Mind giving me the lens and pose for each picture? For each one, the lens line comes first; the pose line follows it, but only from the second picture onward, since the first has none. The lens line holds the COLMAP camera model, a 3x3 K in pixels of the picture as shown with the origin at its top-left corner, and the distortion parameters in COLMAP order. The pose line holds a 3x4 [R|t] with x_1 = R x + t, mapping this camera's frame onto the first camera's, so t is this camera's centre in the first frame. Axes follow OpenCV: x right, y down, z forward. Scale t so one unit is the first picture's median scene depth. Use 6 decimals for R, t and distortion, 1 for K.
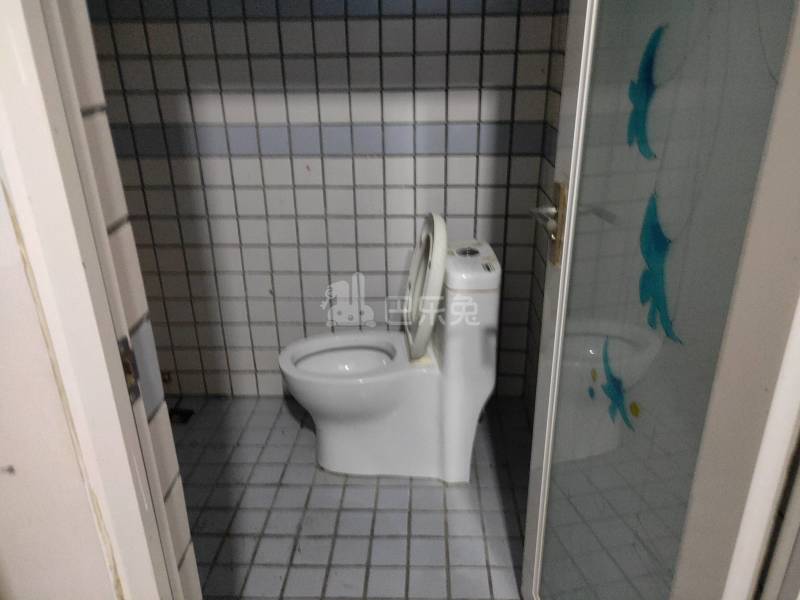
lens RADIAL K [[598.7, 0, 400.0], [0, 598.7, 300.0], [0, 0, 1]] dist [0.034088, -0.002162]
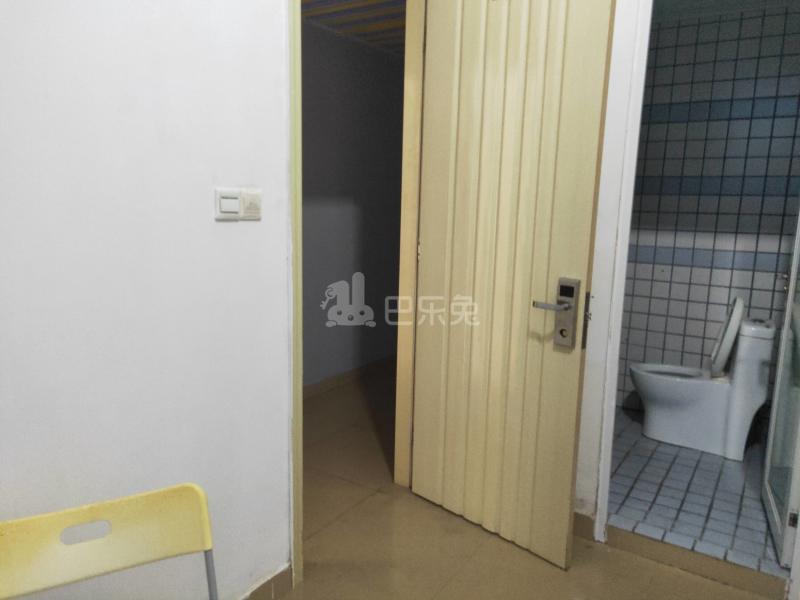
lens RADIAL K [[598.7, 0, 400.0], [0, 598.7, 300.0], [0, 0, 1]] dist [0.034088, -0.002162]
pose [[0.860727, 0.119825, -0.494763, 0.075585], [-0.233335, 0.956659, -0.174237, 0.379138], [0.452441, 0.265416, 0.851382, -0.907855]]
